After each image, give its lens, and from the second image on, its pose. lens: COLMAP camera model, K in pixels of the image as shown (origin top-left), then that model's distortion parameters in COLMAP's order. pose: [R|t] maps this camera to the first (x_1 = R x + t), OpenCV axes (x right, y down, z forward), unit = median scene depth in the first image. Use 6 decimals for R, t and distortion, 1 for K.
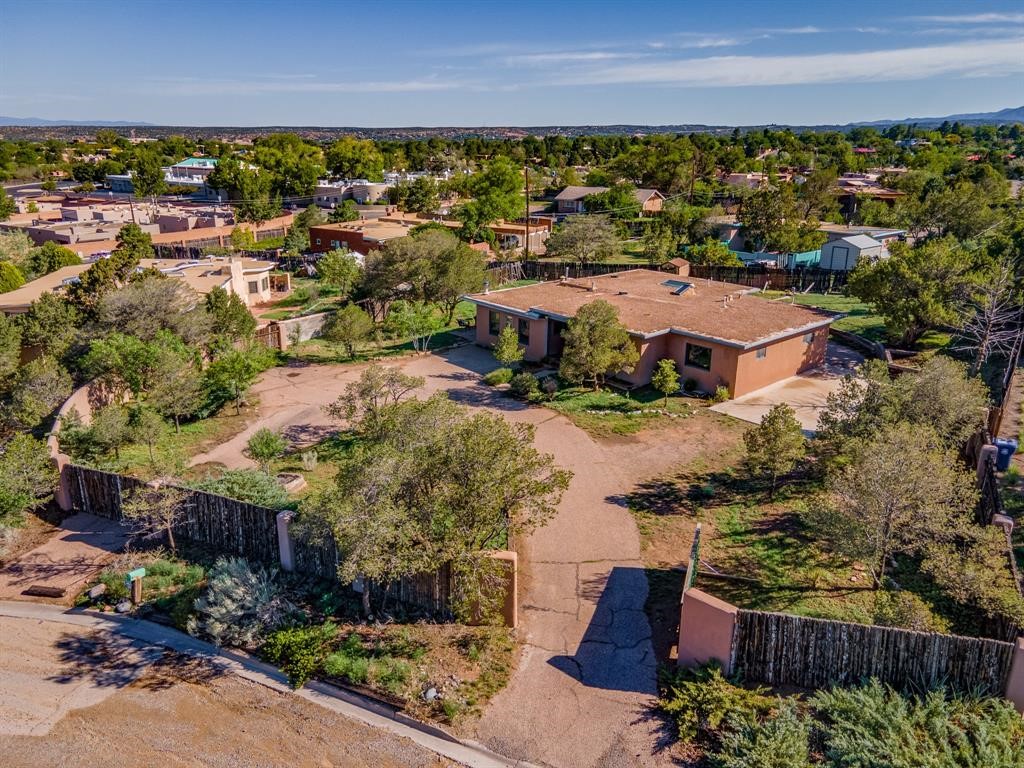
lens RADIAL K [[748.3, 0, 510.0], [0, 748.3, 379.2], [0, 0, 1]] dist [0.028499, 0.023839]
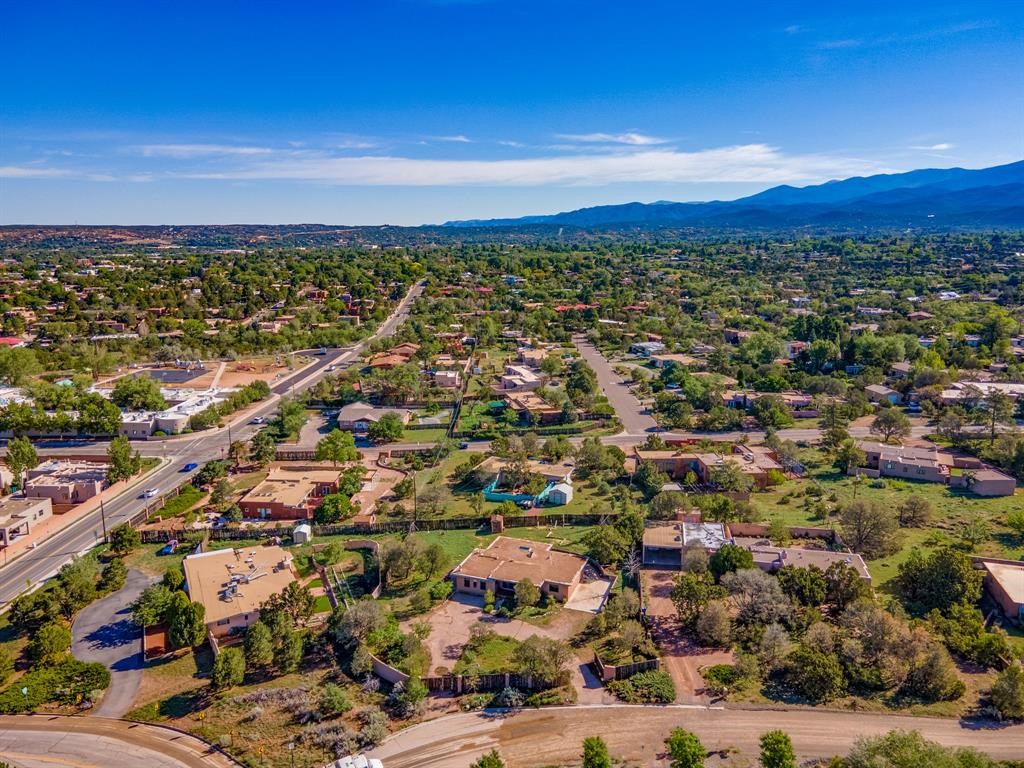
lens RADIAL K [[748.3, 0, 512.8], [0, 748.3, 385.9], [0, 0, 1]] dist [0.028499, 0.023839]
pose [[0.884504, -0.099978, 0.455695, -1.365531], [0.147625, 0.986557, -0.070093, -0.740167], [-0.442561, 0.129269, 0.887372, -1.954503]]
